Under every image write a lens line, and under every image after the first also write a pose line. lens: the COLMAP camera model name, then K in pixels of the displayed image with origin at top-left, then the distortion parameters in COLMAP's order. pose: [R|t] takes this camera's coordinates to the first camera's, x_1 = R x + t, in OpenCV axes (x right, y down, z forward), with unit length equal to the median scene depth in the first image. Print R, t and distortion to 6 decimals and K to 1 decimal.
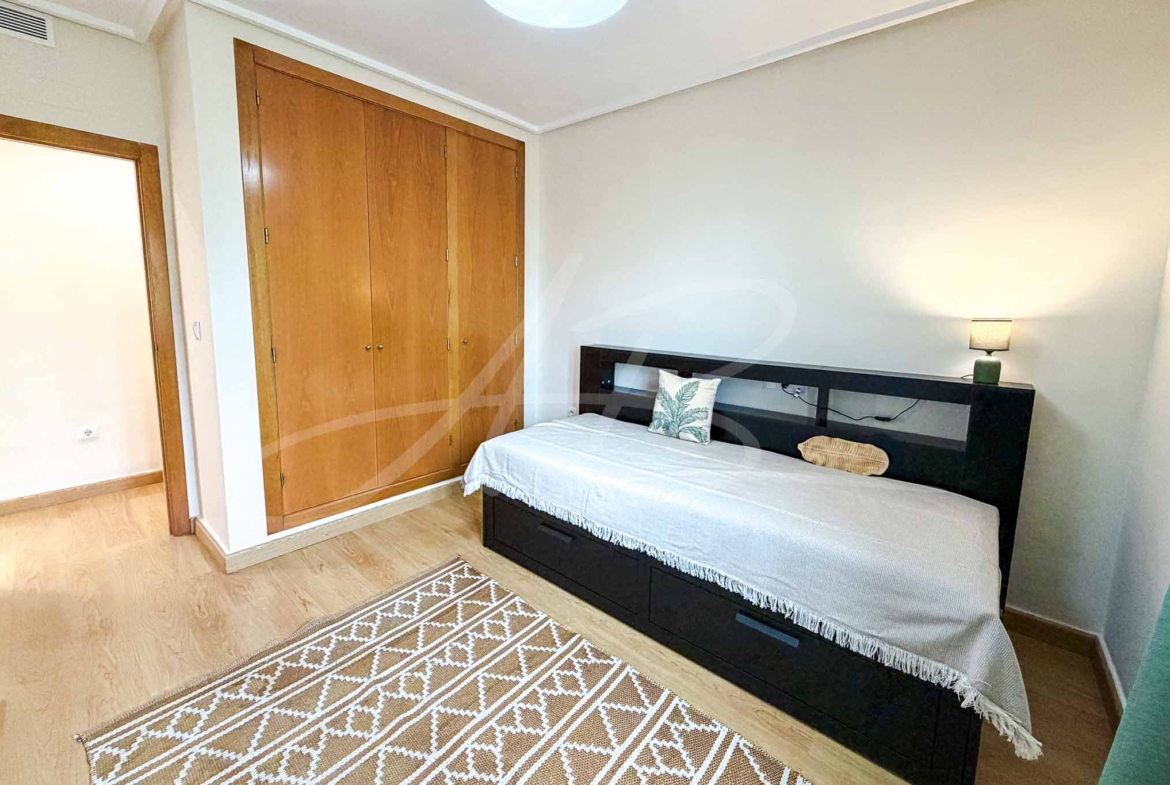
lens RADIAL K [[466.8, 0, 583.5], [0, 466.8, 361.8], [0, 0, 1]] dist [-0.001217, 0.000479]
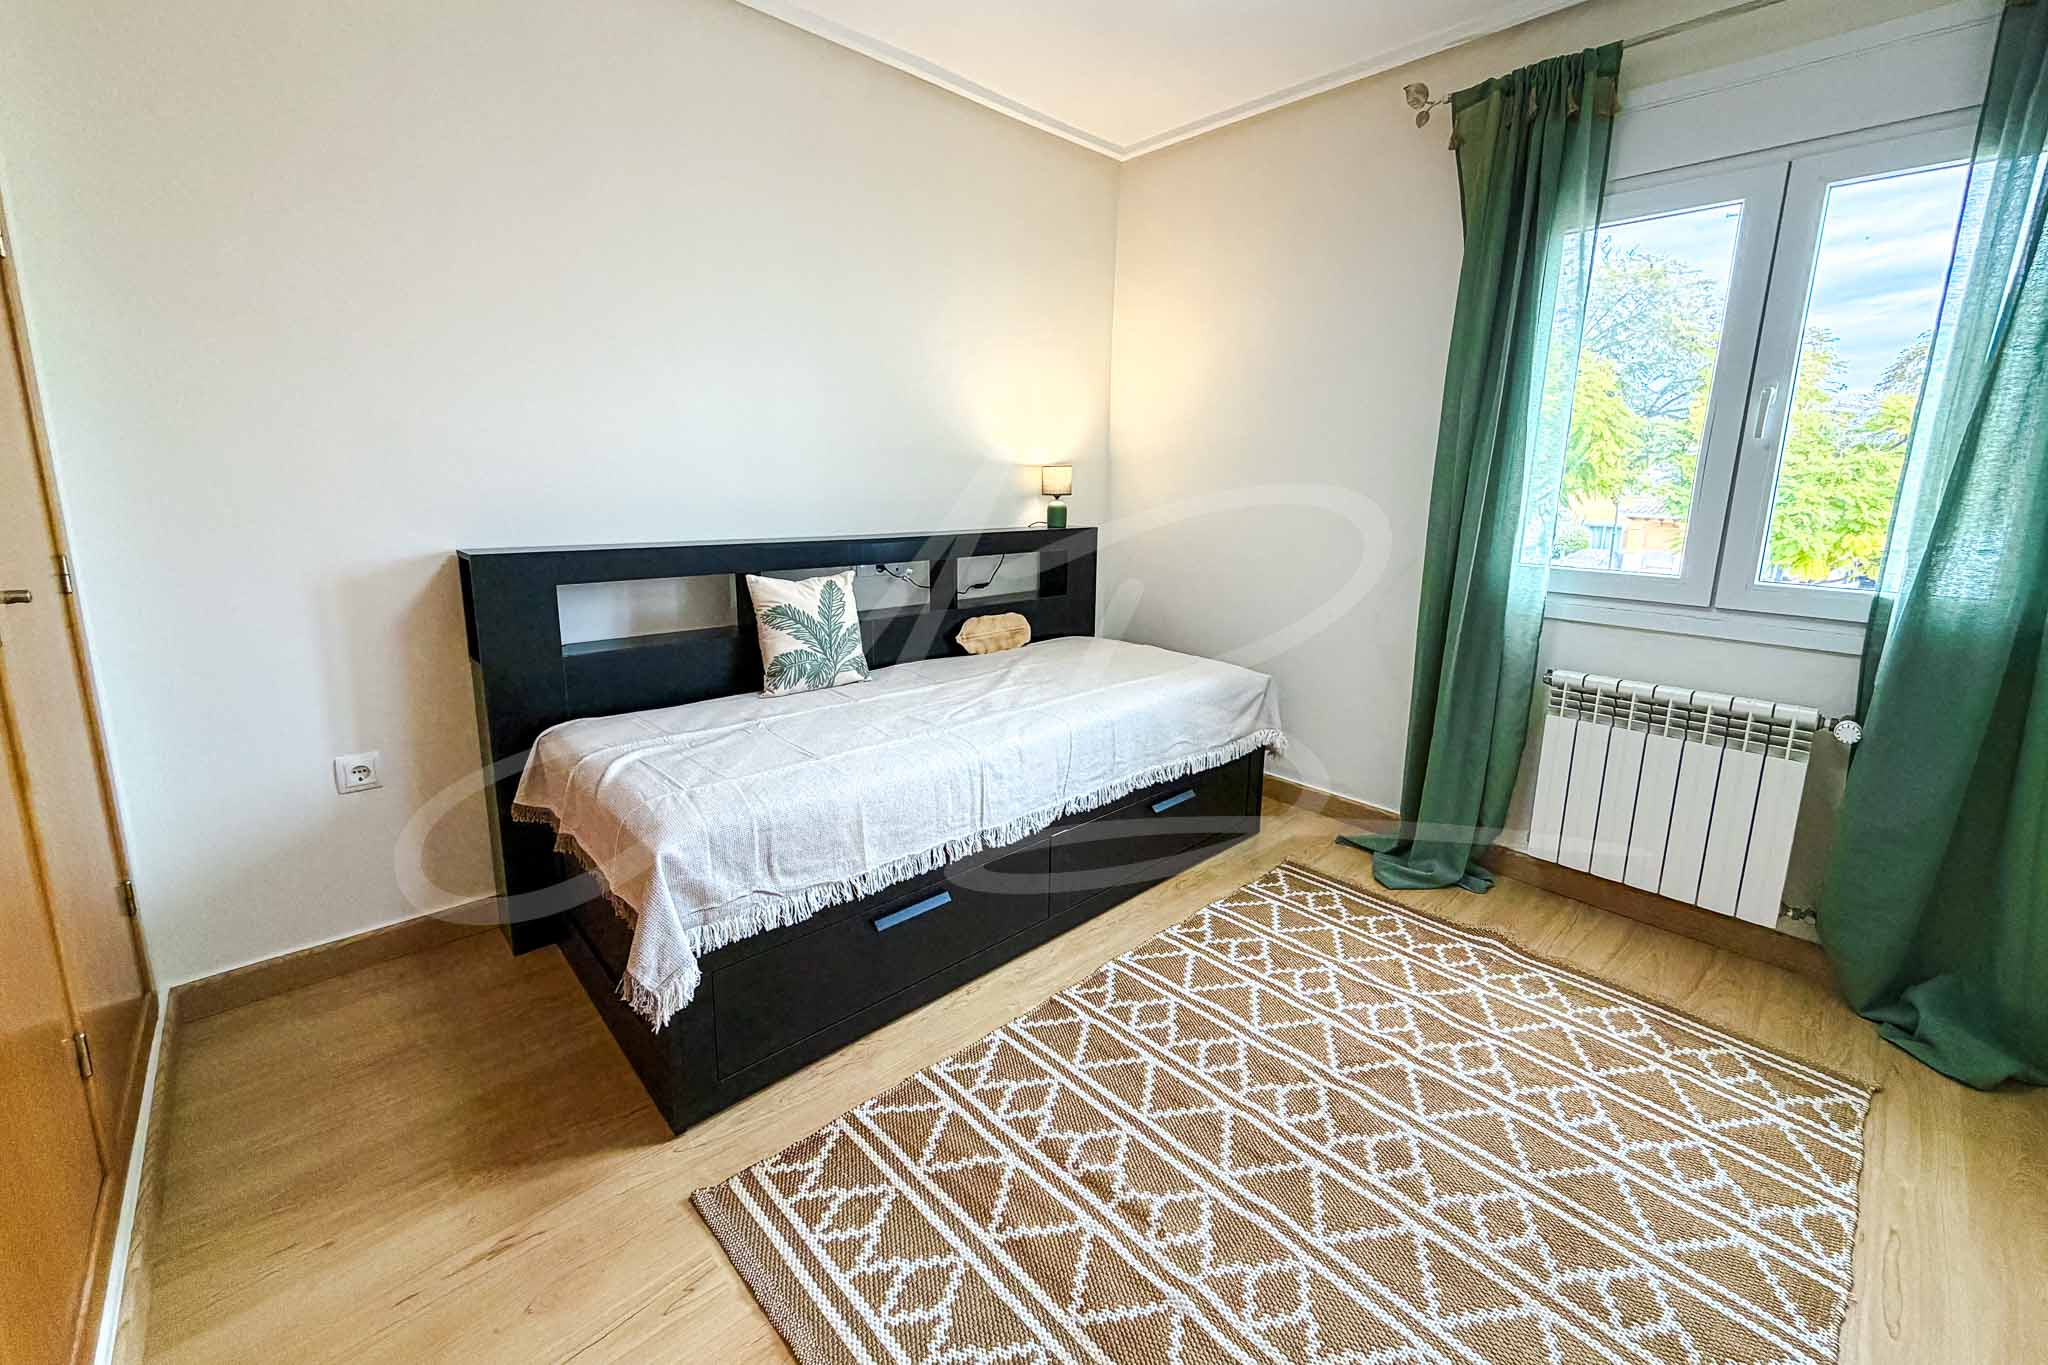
lens RADIAL K [[813.3, 0, 1013.5], [0, 813.3, 628.3], [0, 0, 1]] dist [0.001986, 0.000172]
pose [[0.124383, -0.203027, 0.971241, -0.892579], [0.106483, 0.975921, 0.190368, -0.084733], [-0.986504, 0.079742, 0.143006, 0.810551]]
